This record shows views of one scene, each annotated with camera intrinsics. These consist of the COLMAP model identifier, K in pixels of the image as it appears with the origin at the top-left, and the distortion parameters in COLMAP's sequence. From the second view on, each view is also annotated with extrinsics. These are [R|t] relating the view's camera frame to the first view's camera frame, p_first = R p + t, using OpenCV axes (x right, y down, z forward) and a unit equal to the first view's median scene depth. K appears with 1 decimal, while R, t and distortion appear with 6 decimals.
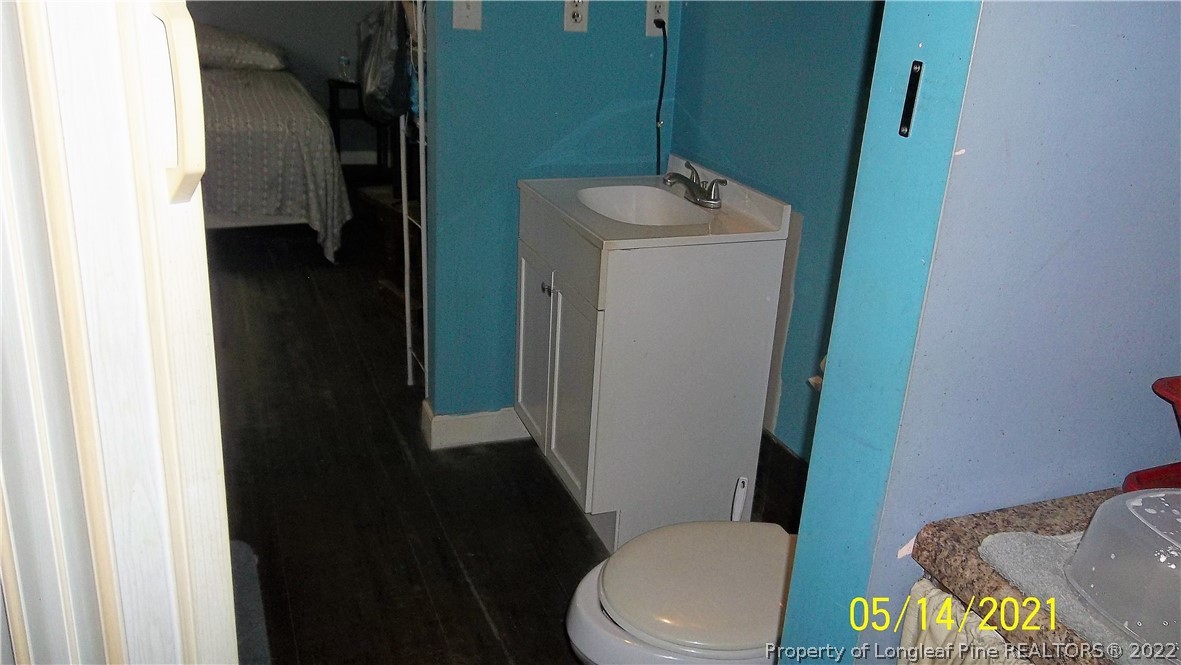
lens RADIAL K [[976.1, 0, 590.5], [0, 976.1, 332.5], [0, 0, 1]] dist [0.006513, 0.000965]
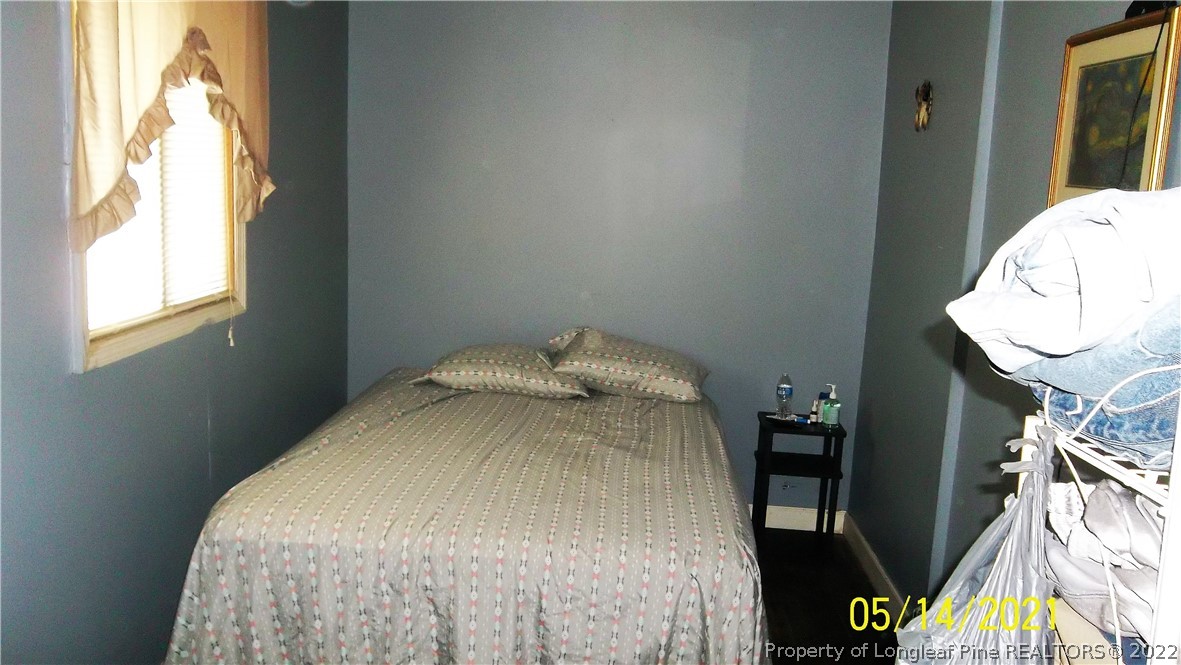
lens RADIAL K [[976.1, 0, 590.5], [0, 976.1, 332.5], [0, 0, 1]] dist [0.006513, 0.000965]
pose [[0.911233, 0.049100, -0.408955, -0.100708], [-0.139823, 0.970786, -0.195000, -0.172357], [0.387433, 0.234871, 0.891477, 0.330469]]
